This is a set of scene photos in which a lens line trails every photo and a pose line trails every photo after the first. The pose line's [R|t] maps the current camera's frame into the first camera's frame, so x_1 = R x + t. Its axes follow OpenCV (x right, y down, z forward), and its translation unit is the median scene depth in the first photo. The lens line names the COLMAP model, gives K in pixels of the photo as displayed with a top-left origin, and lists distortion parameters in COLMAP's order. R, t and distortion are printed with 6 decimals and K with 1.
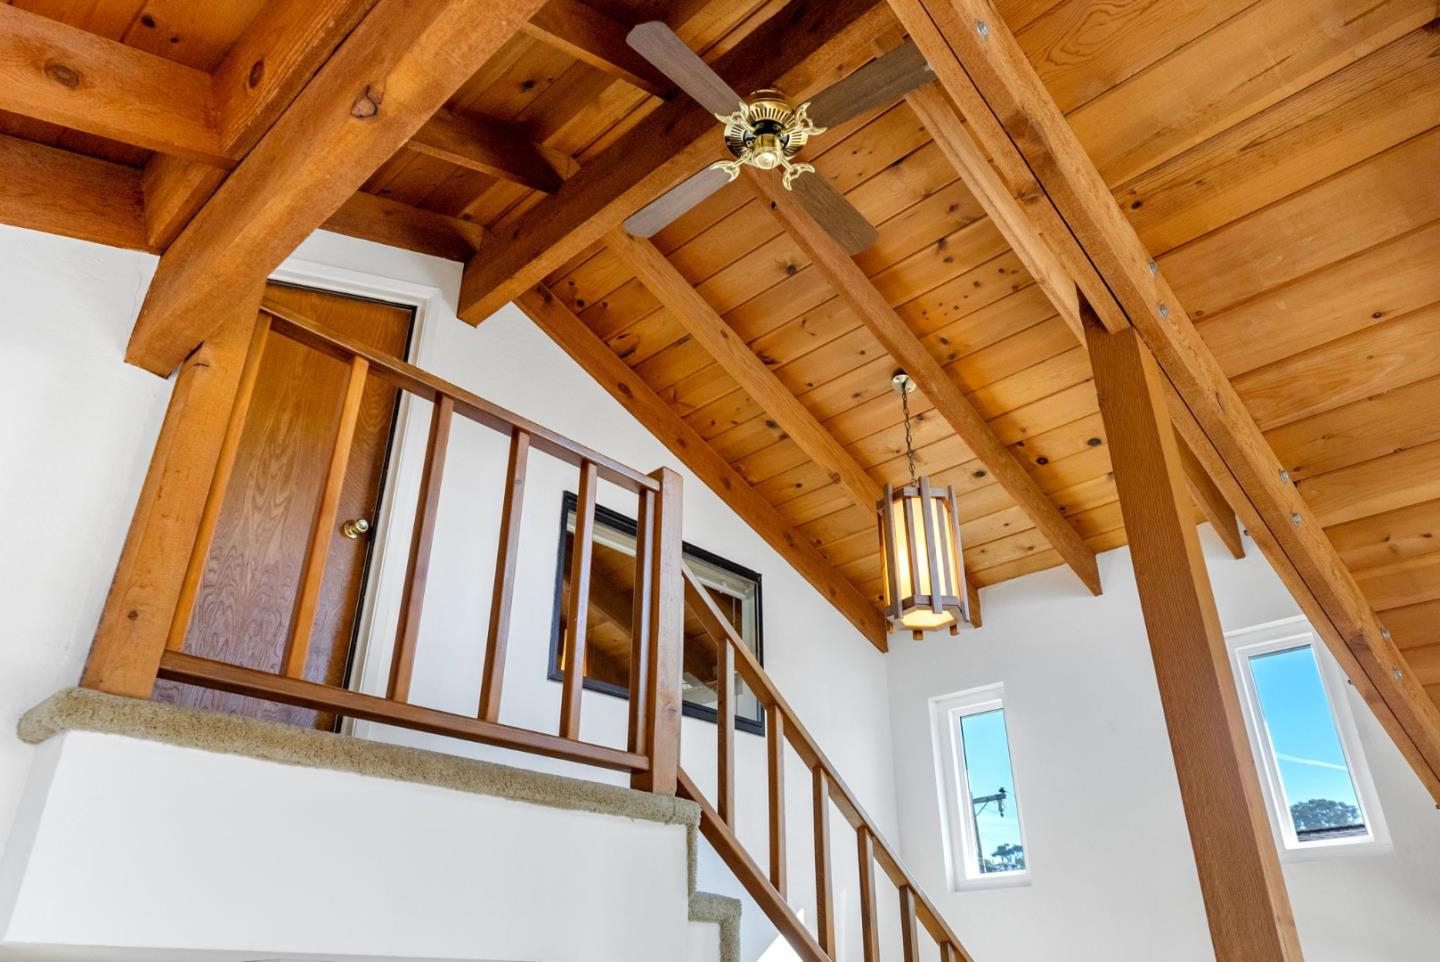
lens RADIAL K [[999.3, 0, 721.5], [0, 999.3, 477.6], [0, 0, 1]] dist [0.011686, 0.003403]
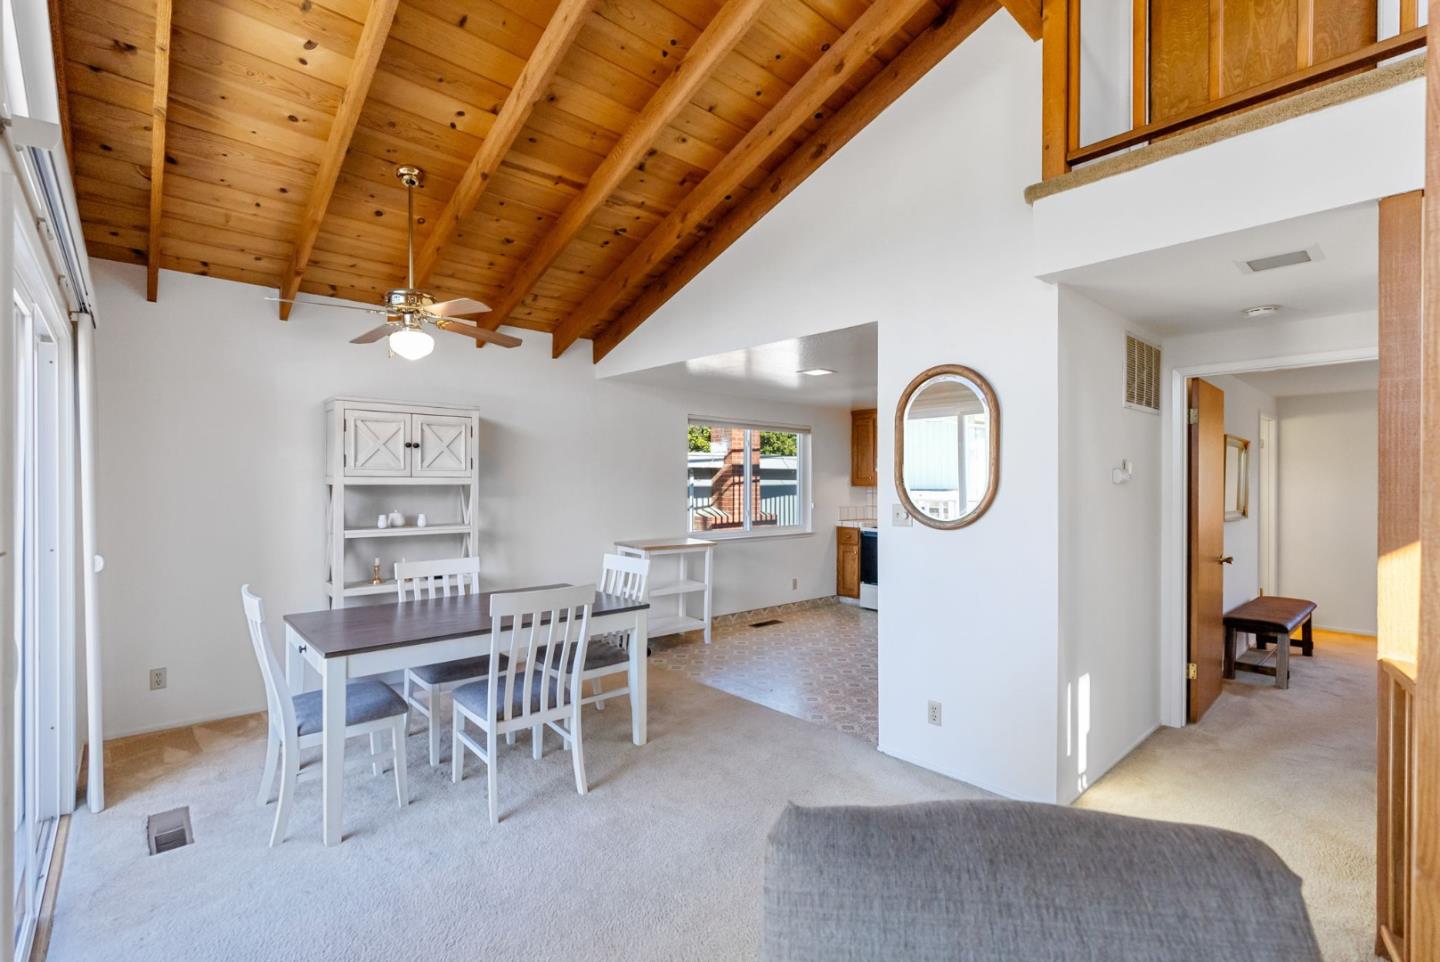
lens RADIAL K [[650.9, 0, 719.6], [0, 650.9, 483.2], [0, 0, 1]] dist [-0.013164, 0.003503]
pose [[-0.077231, 0.003197, -0.997008, 0.672502], [0.476083, 0.878741, -0.034061, 0.353277], [0.876003, -0.477289, -0.069388, 0.044236]]
